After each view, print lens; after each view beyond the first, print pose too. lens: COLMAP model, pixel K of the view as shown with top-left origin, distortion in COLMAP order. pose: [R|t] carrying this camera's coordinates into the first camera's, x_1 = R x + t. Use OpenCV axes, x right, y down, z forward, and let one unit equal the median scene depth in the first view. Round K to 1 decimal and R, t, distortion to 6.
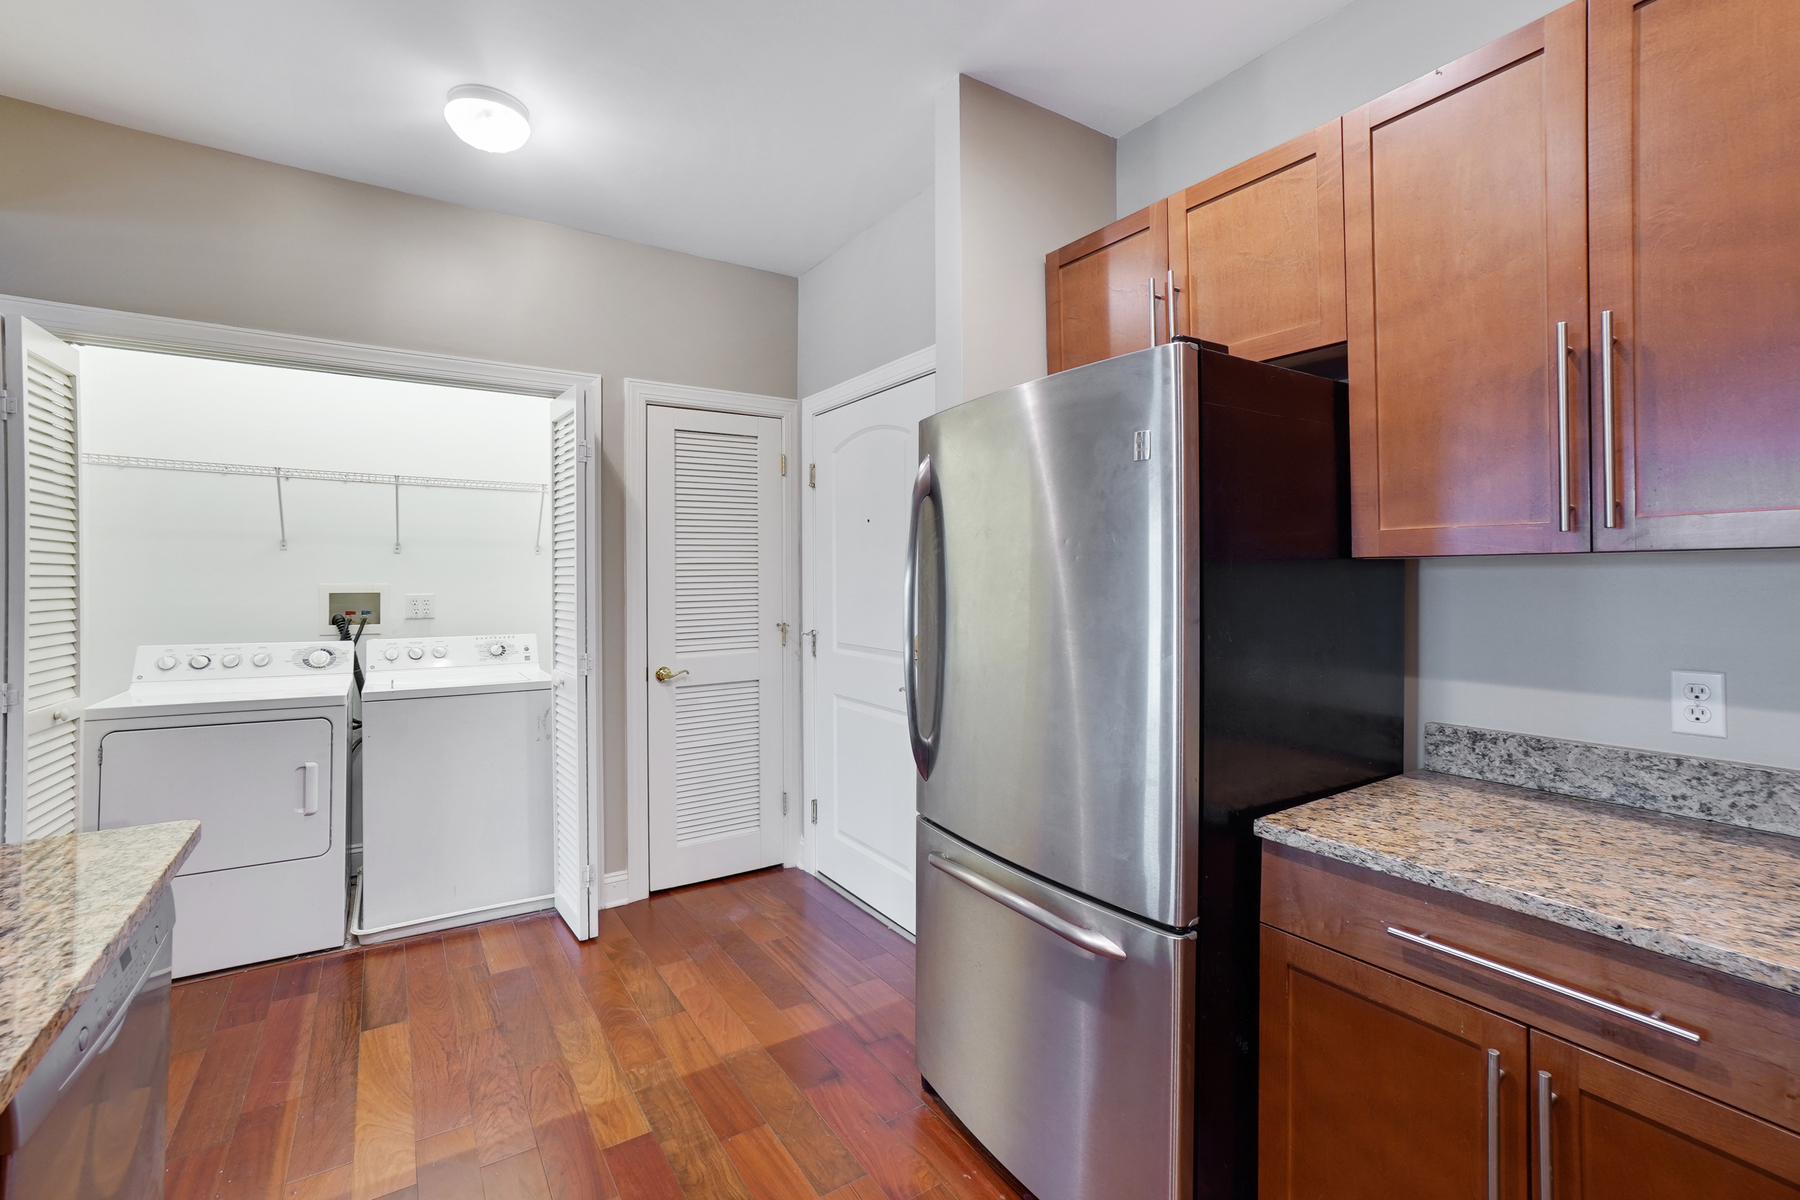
lens RADIAL K [[799.4, 0, 888.1], [0, 799.4, 570.9], [0, 0, 1]] dist [-0.043192, 0.015619]
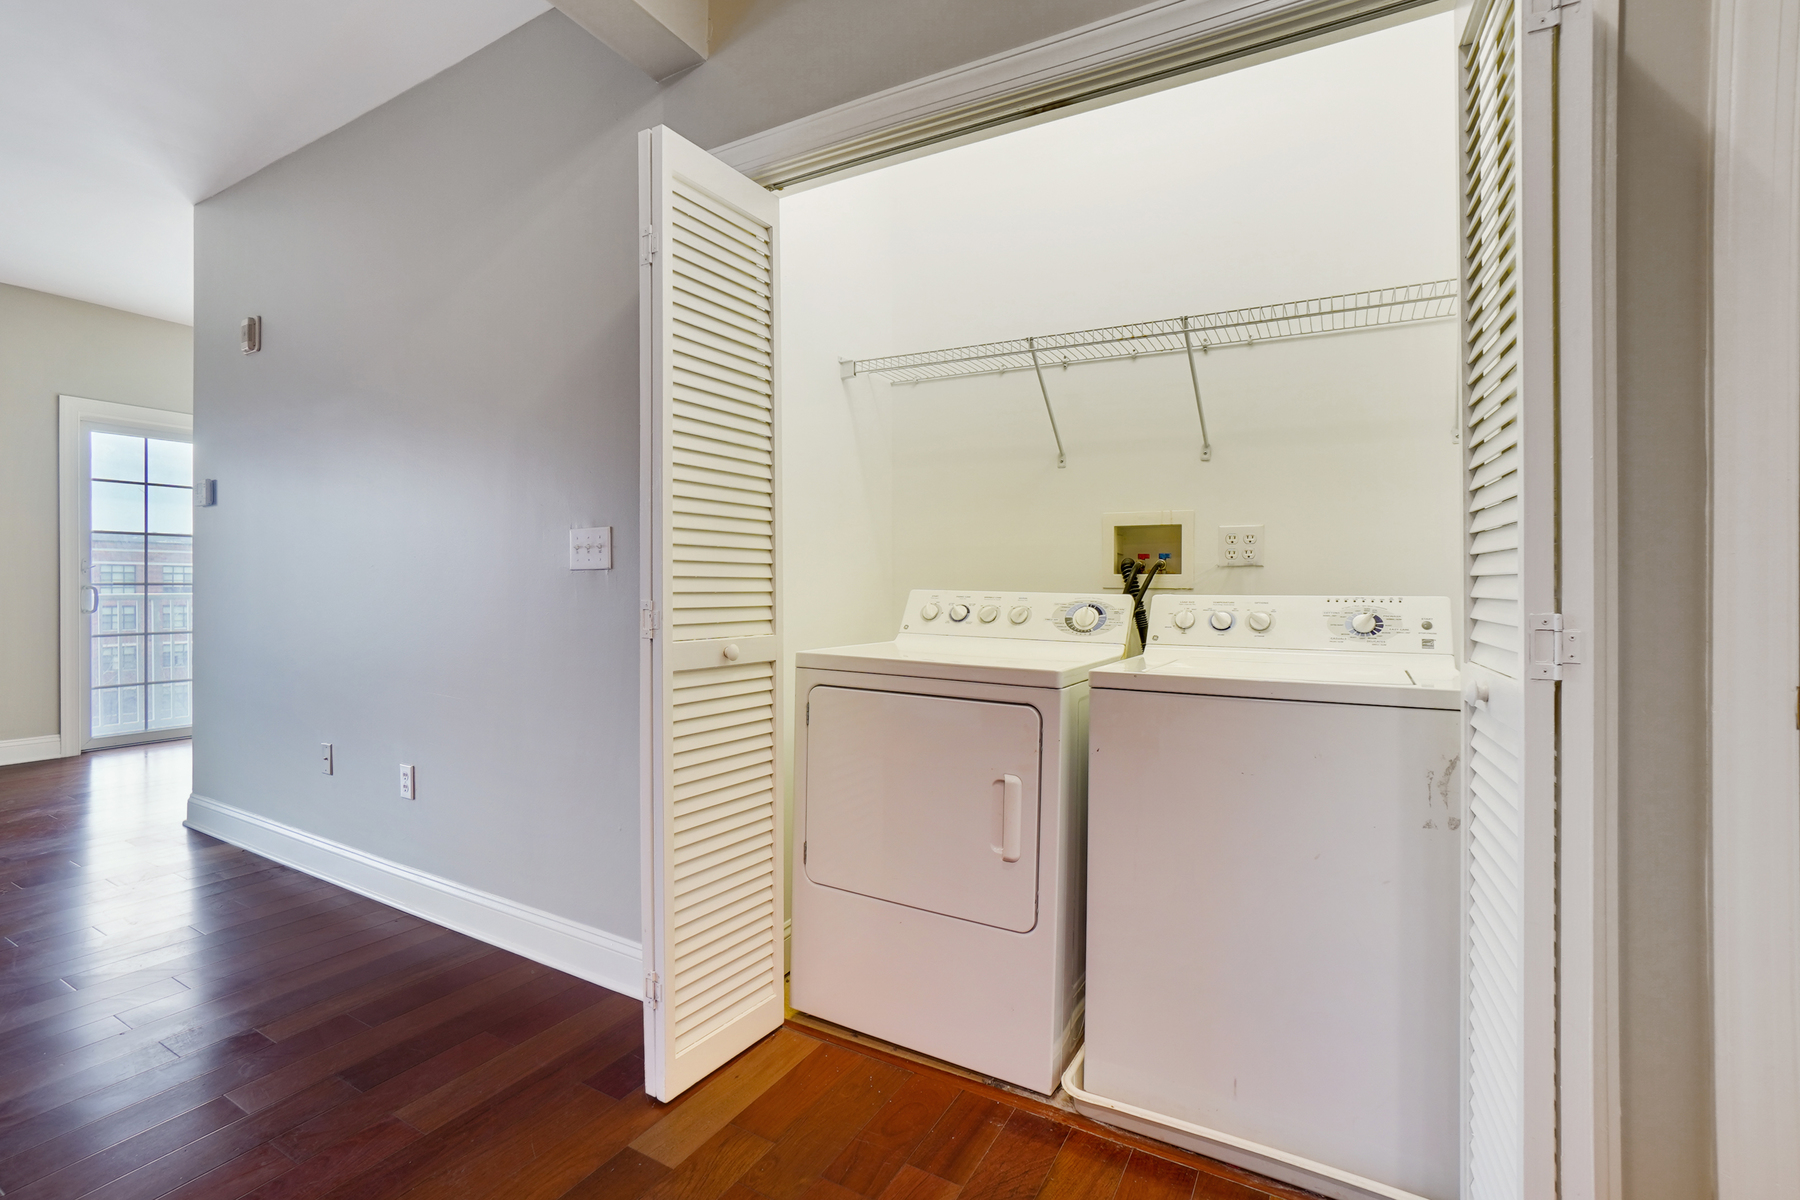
lens RADIAL K [[799.4, 0, 903.1], [0, 799.4, 588.8], [0, 0, 1]] dist [-0.043192, 0.015619]
pose [[0.466552, 0.008355, -0.884454, -0.235901], [-0.001837, 0.999962, 0.008477, 0.097025], [0.884492, -0.002330, 0.466550, 0.651249]]
